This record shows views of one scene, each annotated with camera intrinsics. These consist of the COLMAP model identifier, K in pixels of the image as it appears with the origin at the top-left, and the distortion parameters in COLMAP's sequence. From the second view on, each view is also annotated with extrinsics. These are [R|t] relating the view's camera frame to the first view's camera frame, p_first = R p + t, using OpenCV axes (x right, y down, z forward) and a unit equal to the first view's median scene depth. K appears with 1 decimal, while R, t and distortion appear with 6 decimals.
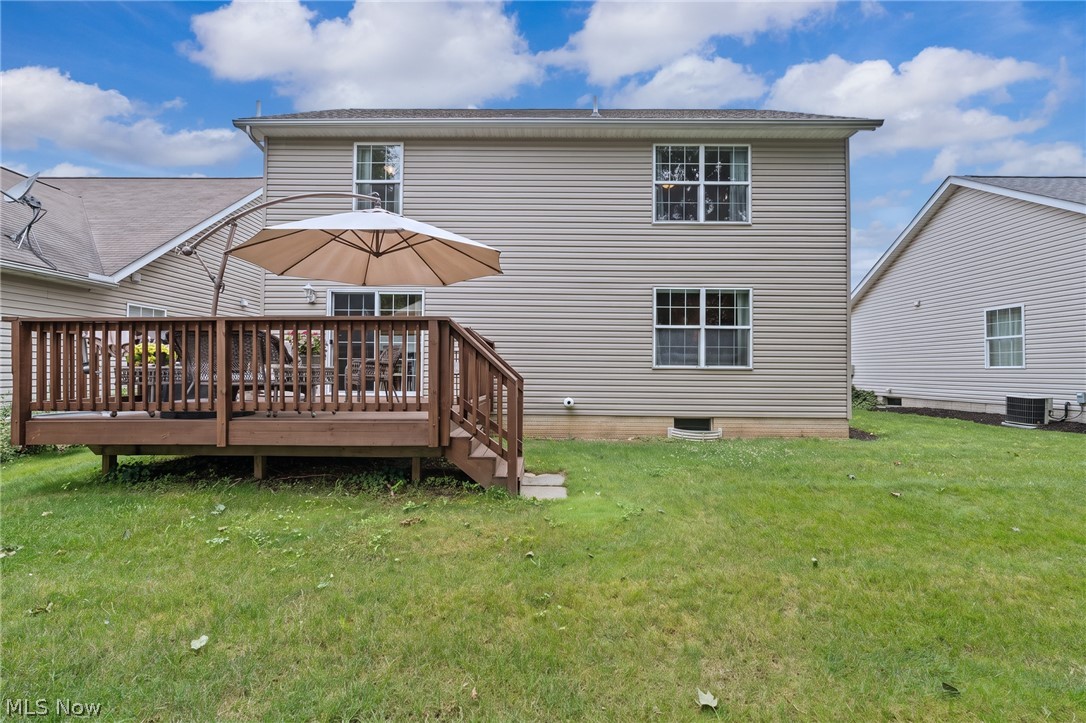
lens RADIAL K [[422.3, 0, 543.0], [0, 422.3, 361.5], [0, 0, 1]] dist [-0.001689, -0.000146]
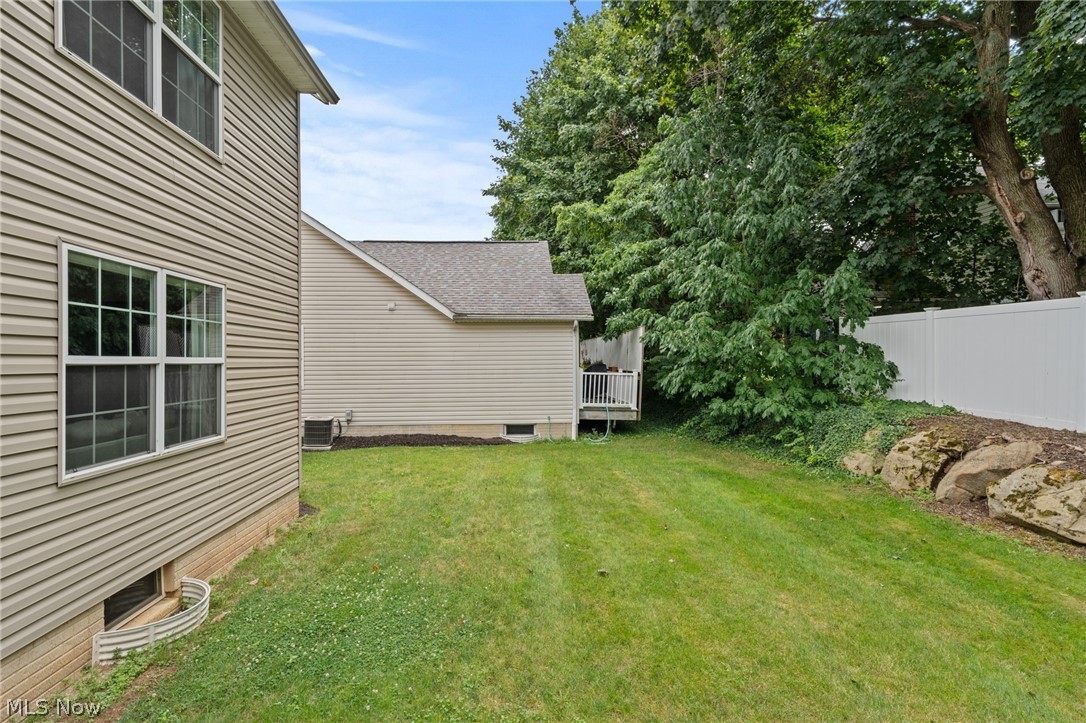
lens RADIAL K [[513.8, 0, 543.0], [0, 513.8, 361.5], [0, 0, 1]] dist [0.001945, 0.000479]
pose [[-0.067345, -0.011166, 0.997667, -0.170052], [-0.001738, 0.999937, 0.011074, -0.087062], [-0.997728, -0.000988, -0.067361, 0.646637]]
